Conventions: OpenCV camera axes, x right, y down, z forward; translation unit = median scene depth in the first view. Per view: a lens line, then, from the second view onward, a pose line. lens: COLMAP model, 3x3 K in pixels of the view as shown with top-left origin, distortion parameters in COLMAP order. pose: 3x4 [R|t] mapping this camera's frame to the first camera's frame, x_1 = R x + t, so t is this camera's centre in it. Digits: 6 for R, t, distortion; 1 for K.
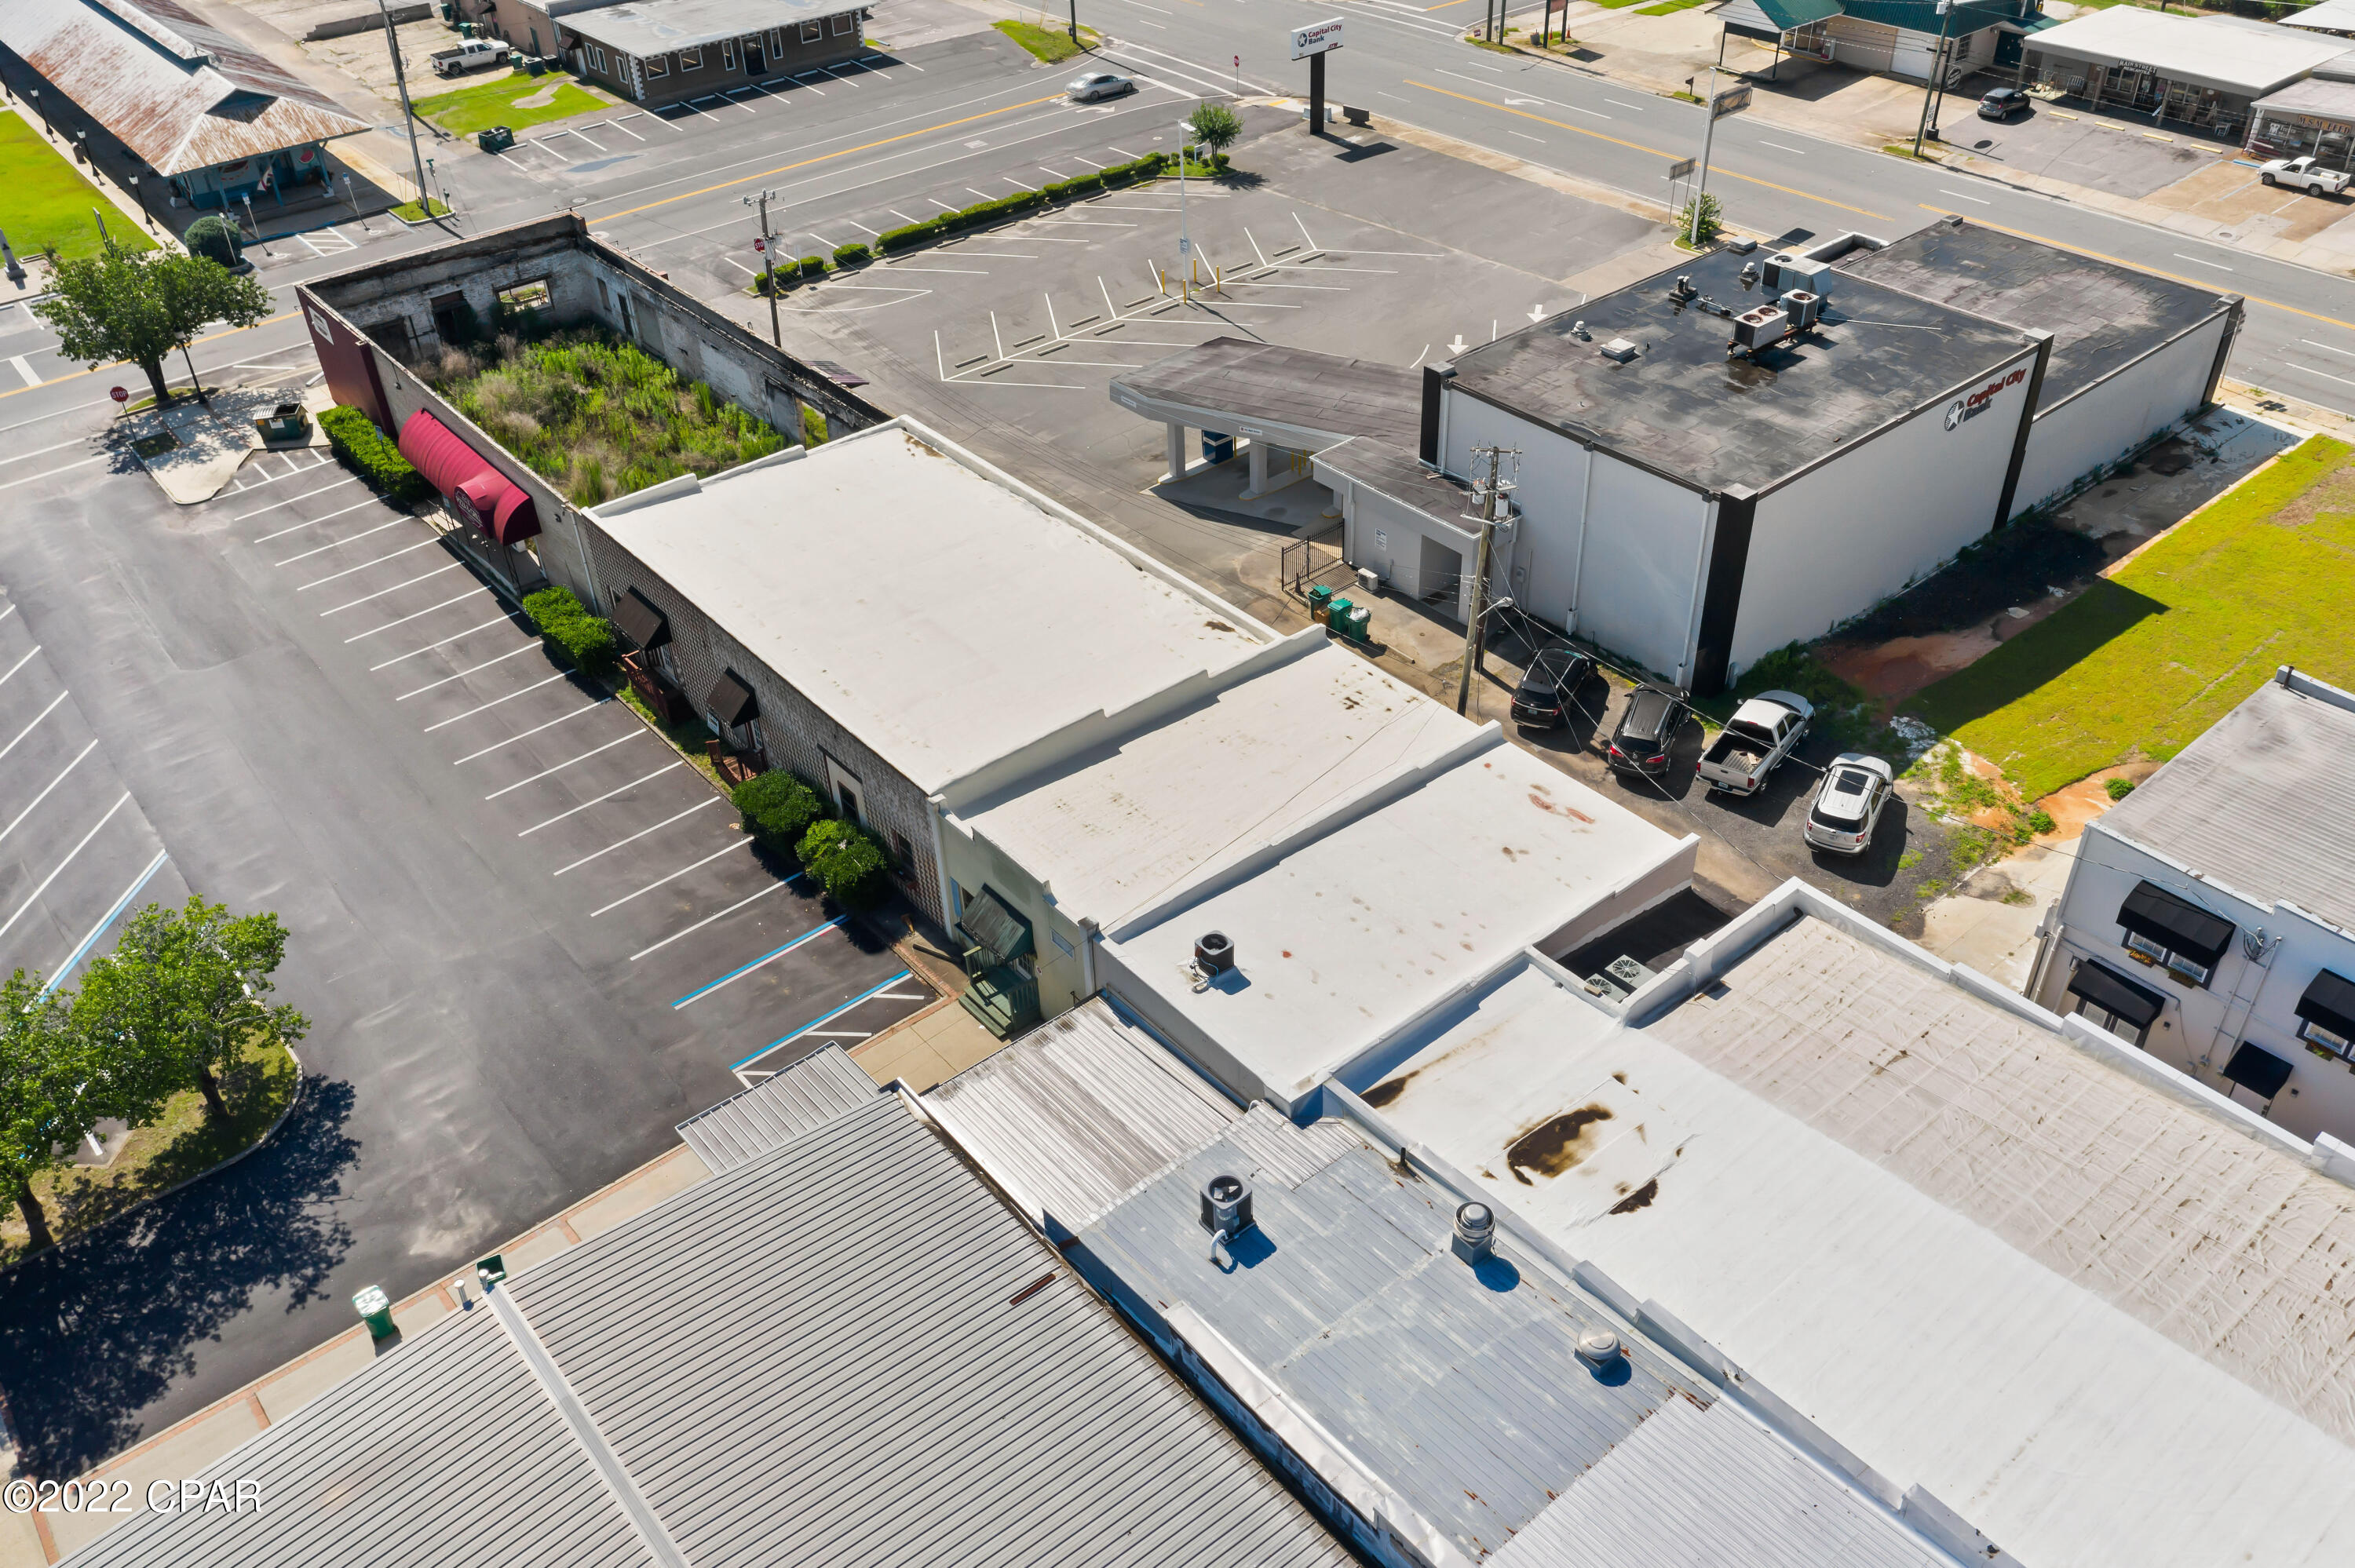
lens RADIAL K [[1857.5, 0, 1184.9], [0, 1857.5, 782.5], [0, 0, 1]] dist [-0.015142, 0.004934]
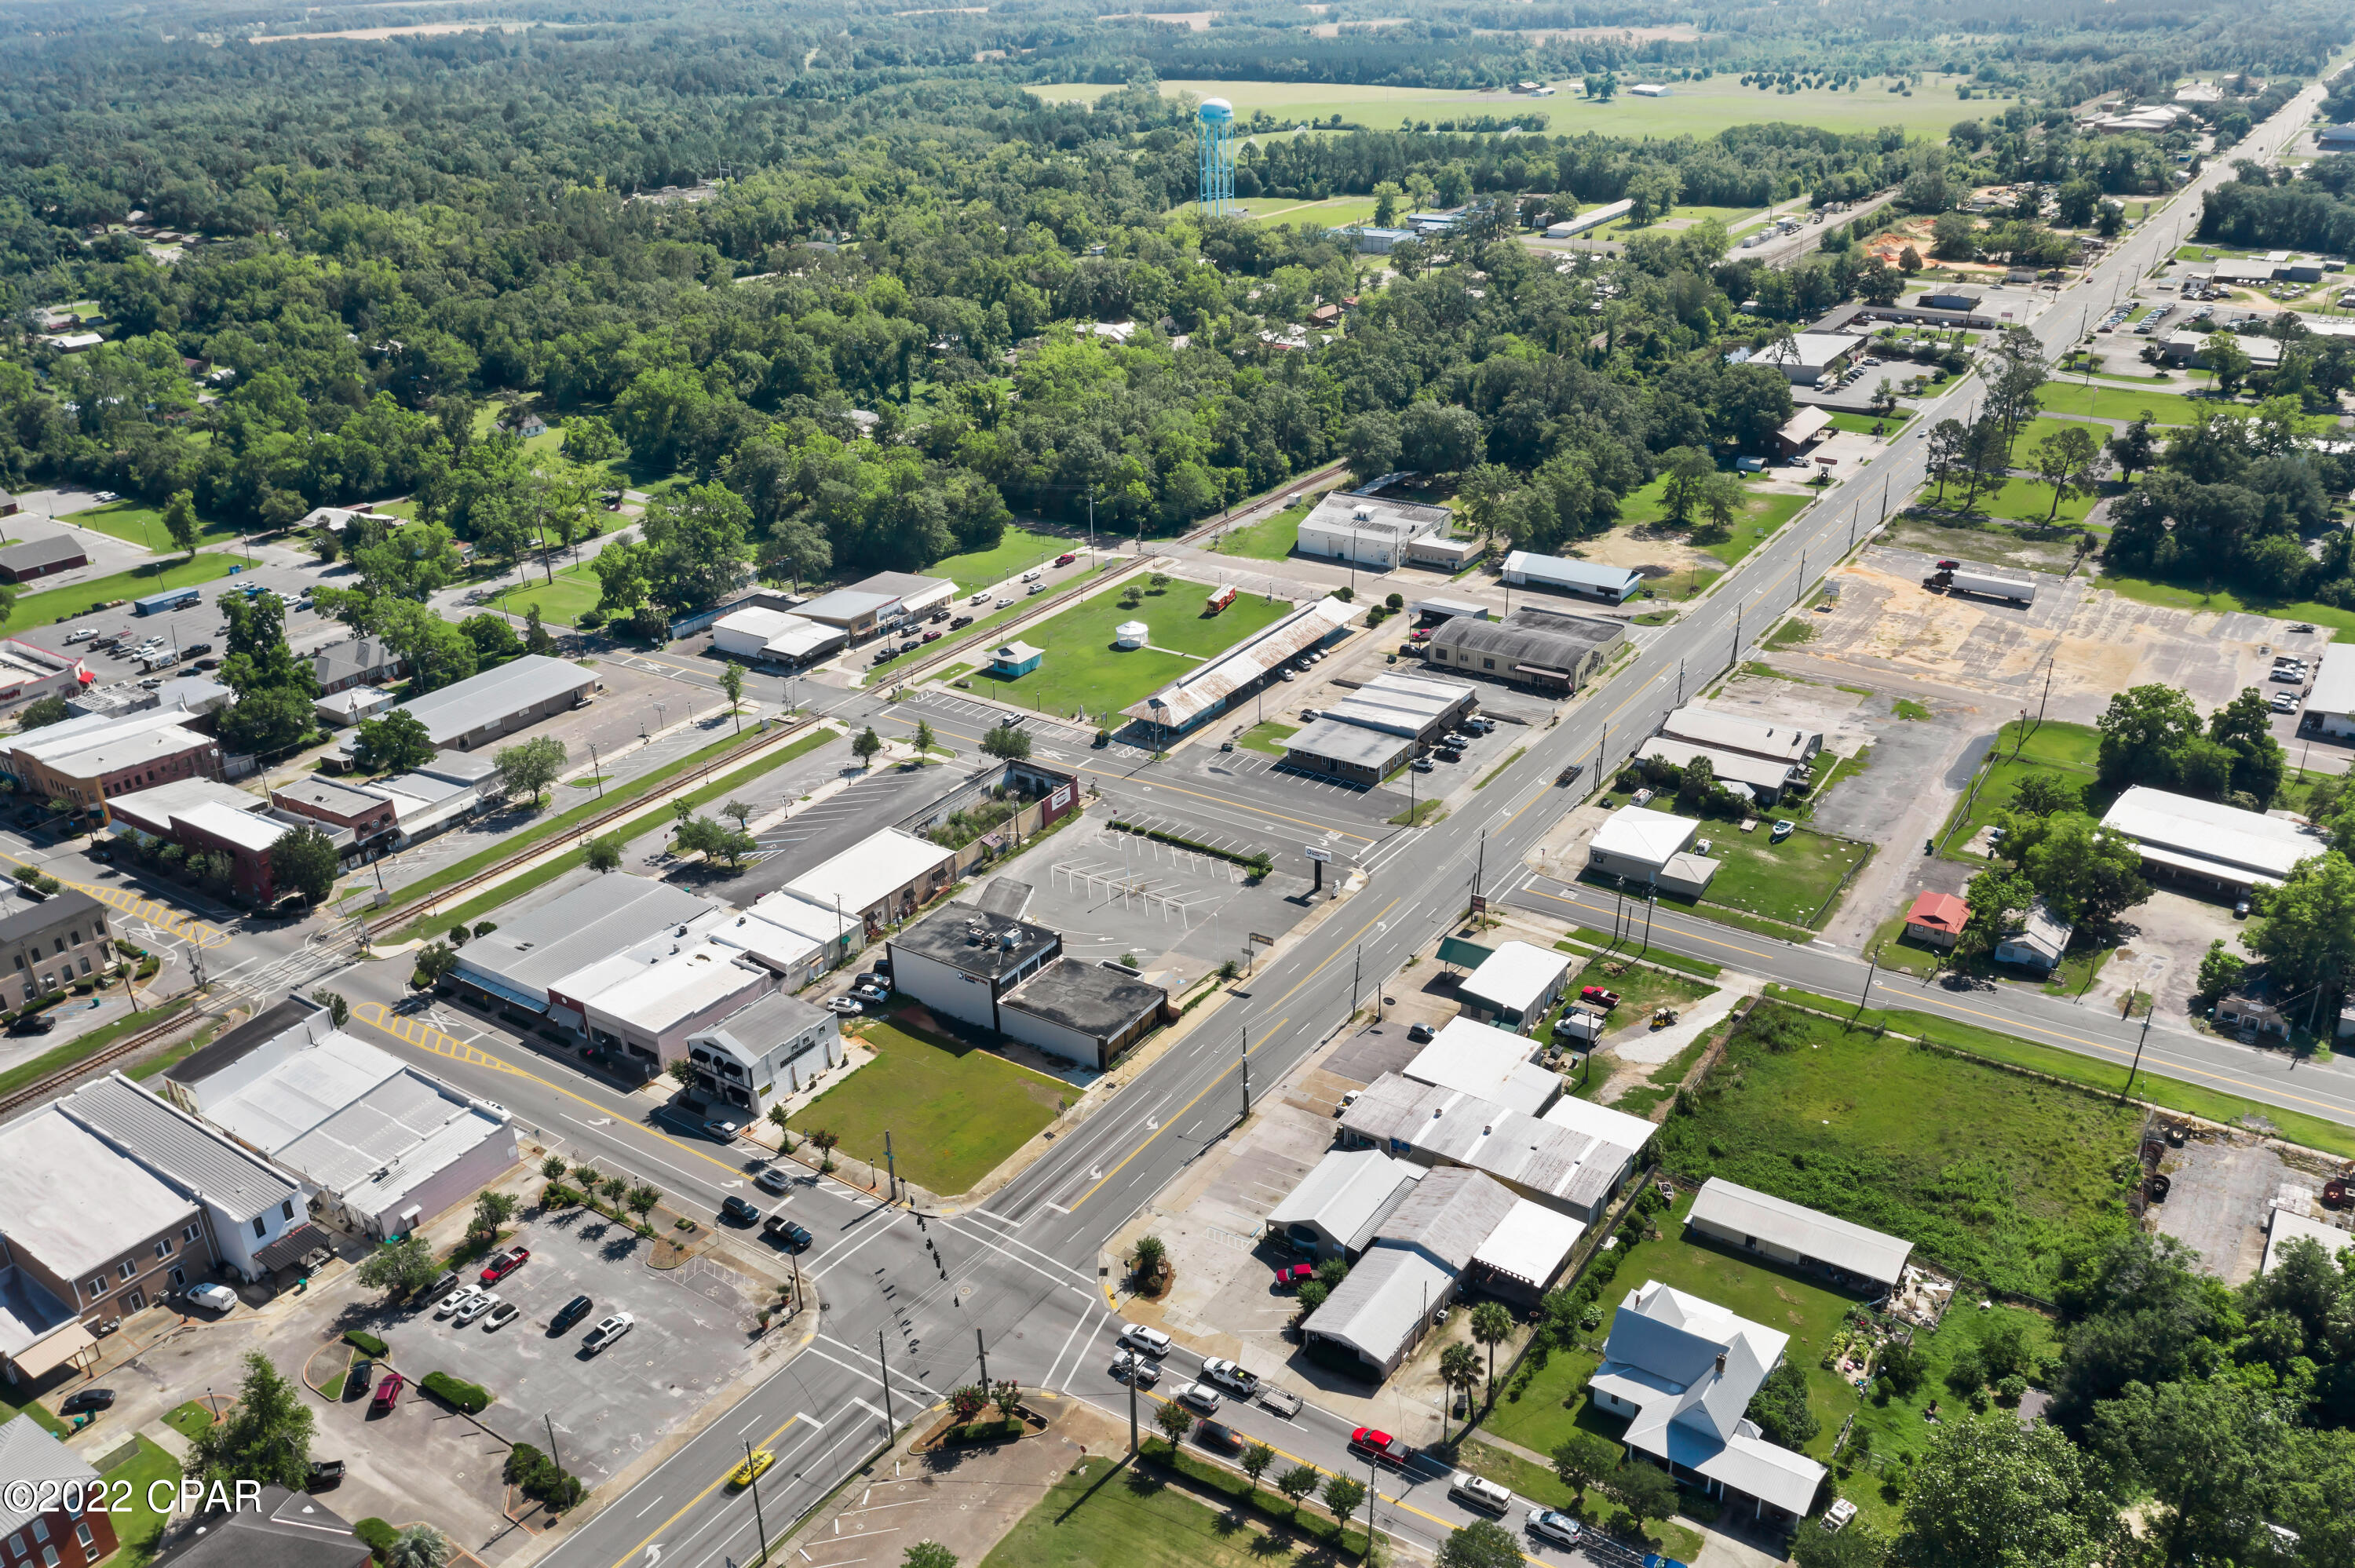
lens RADIAL K [[1857.5, 0, 1184.9], [0, 1857.5, 782.5], [0, 0, 1]] dist [-0.015142, 0.004934]
pose [[0.286564, 0.430158, -0.856064, 3.797842], [-0.561967, 0.799147, 0.213442, -1.656200], [0.775935, 0.419915, 0.470741, -0.583846]]
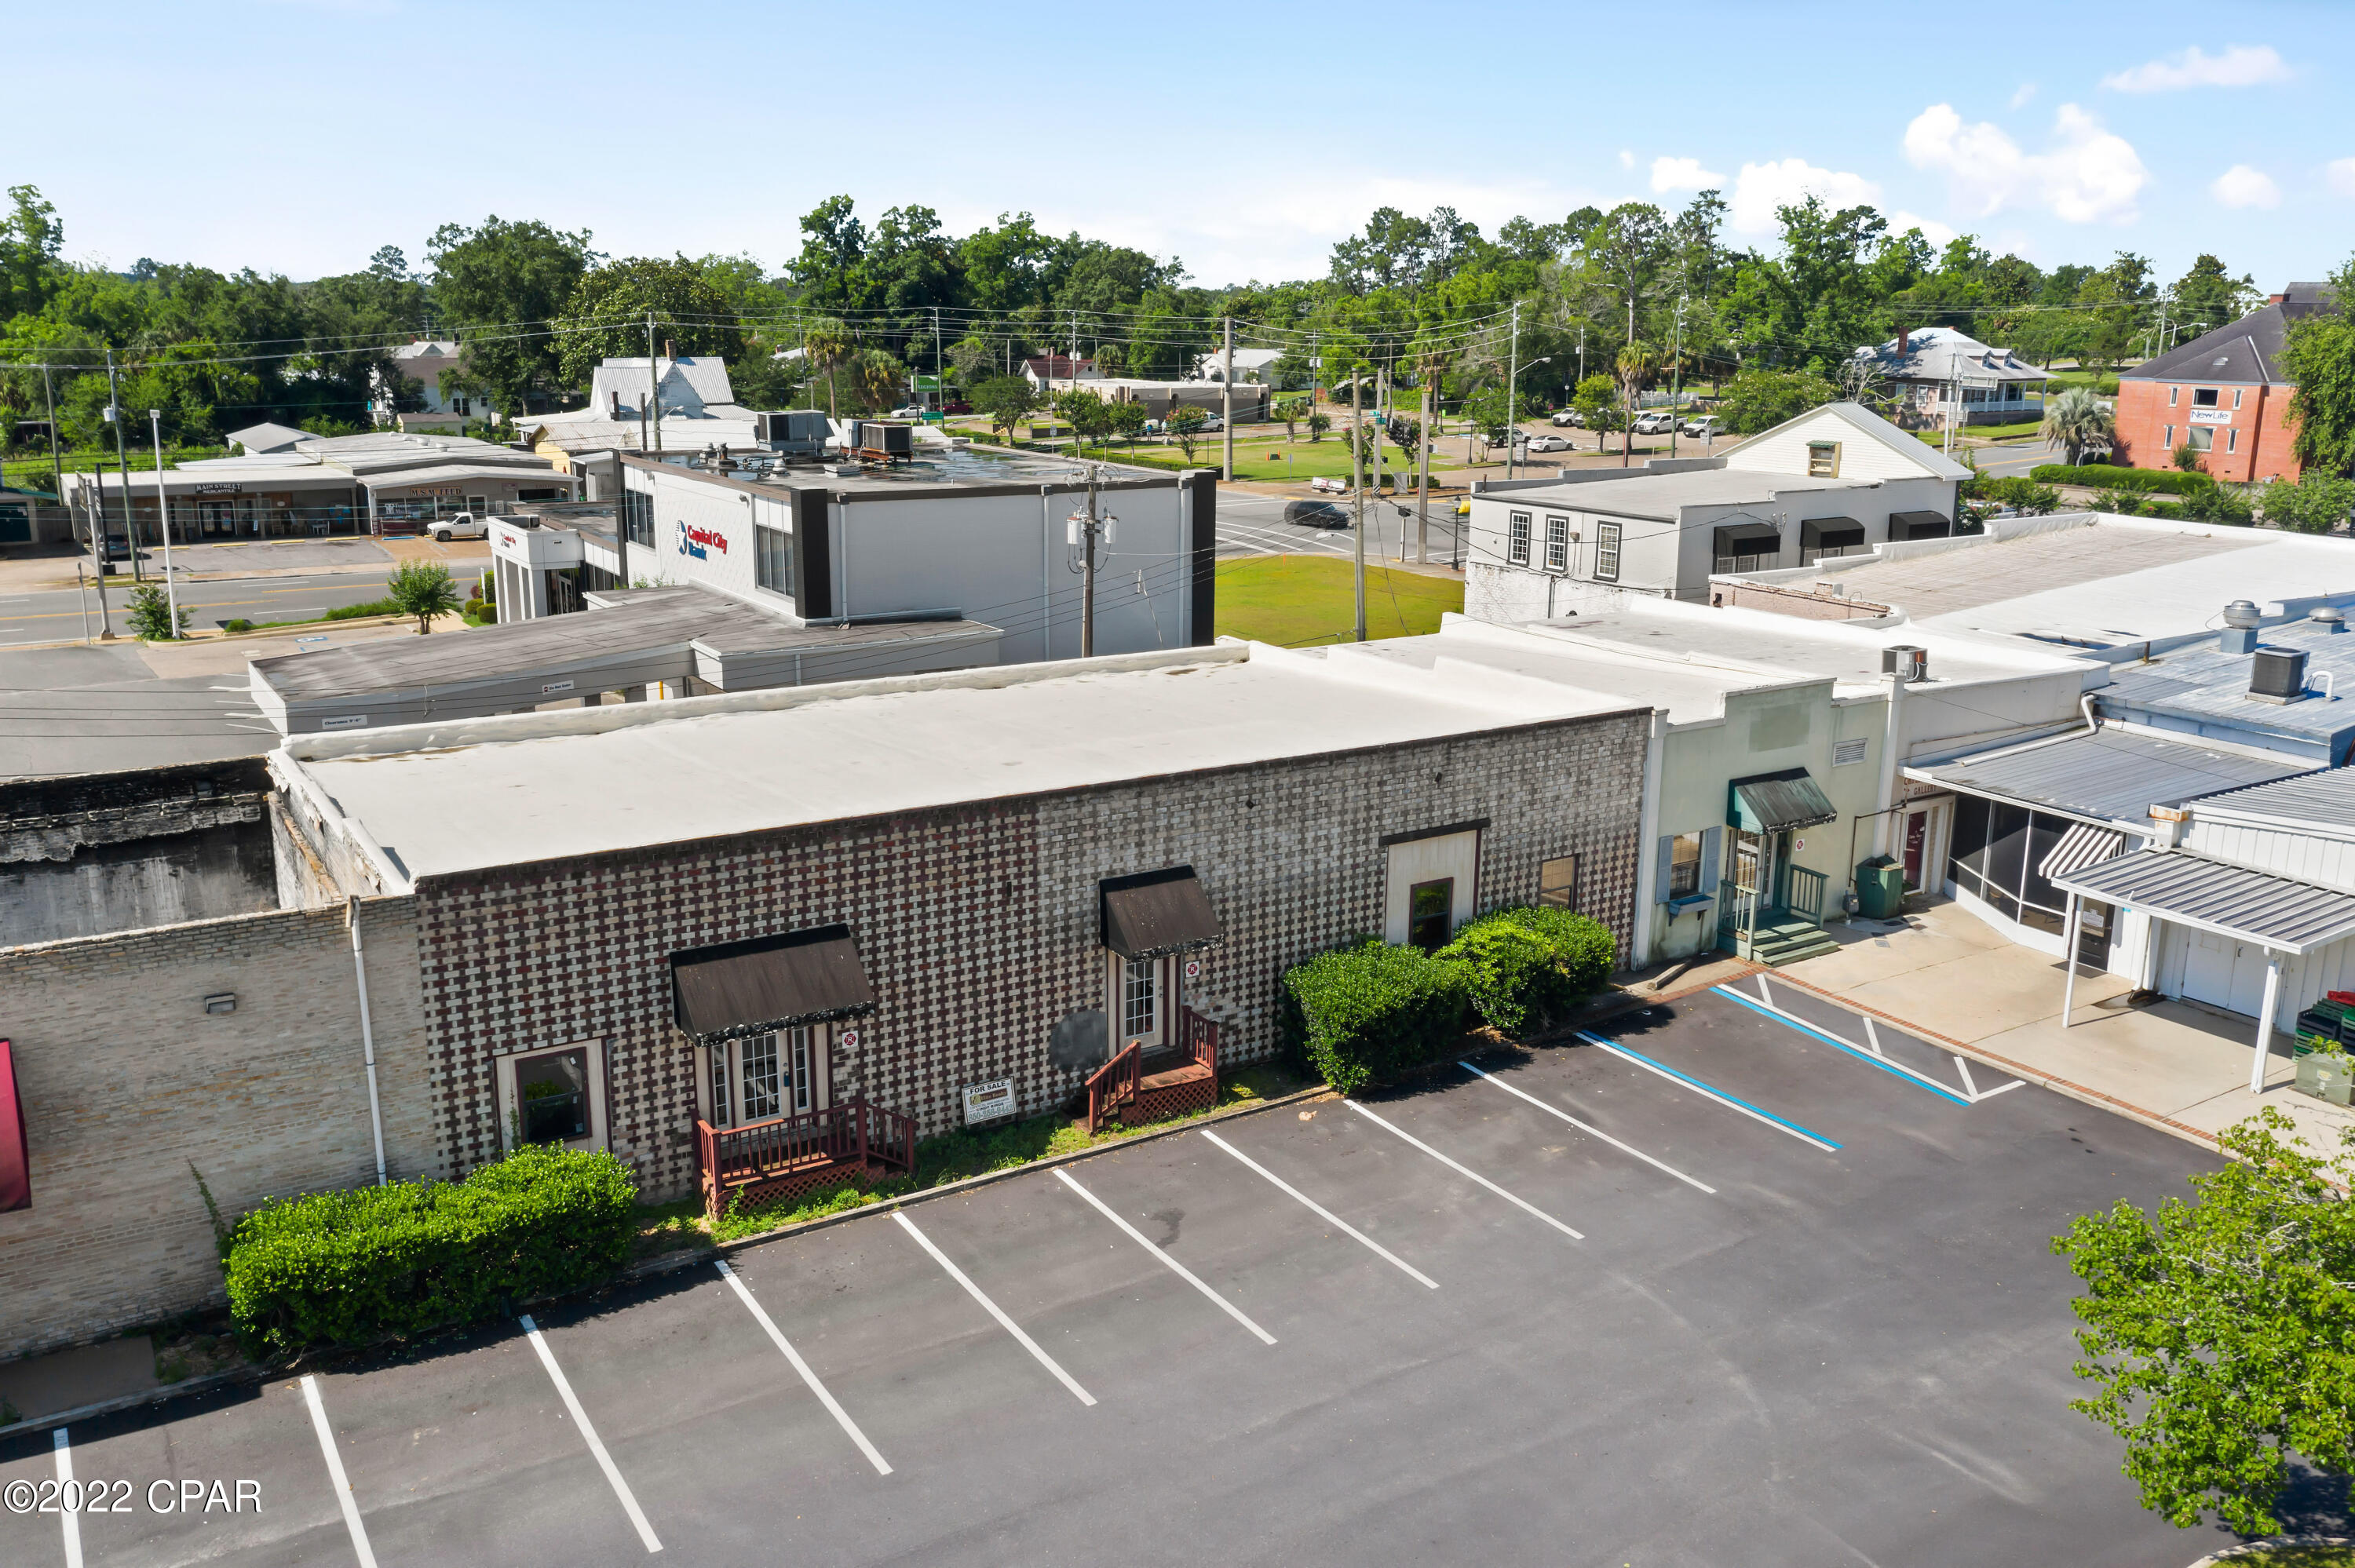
lens RADIAL K [[1896.9, 0, 1172.1], [0, 1896.9, 790.8], [0, 0, 1]] dist [-0.015269, -0.001506]
pose [[0.137477, -0.210167, 0.967951, -0.717880], [0.578270, 0.810431, 0.093835, -0.116860], [-0.804179, 0.546837, 0.232949, 0.840666]]
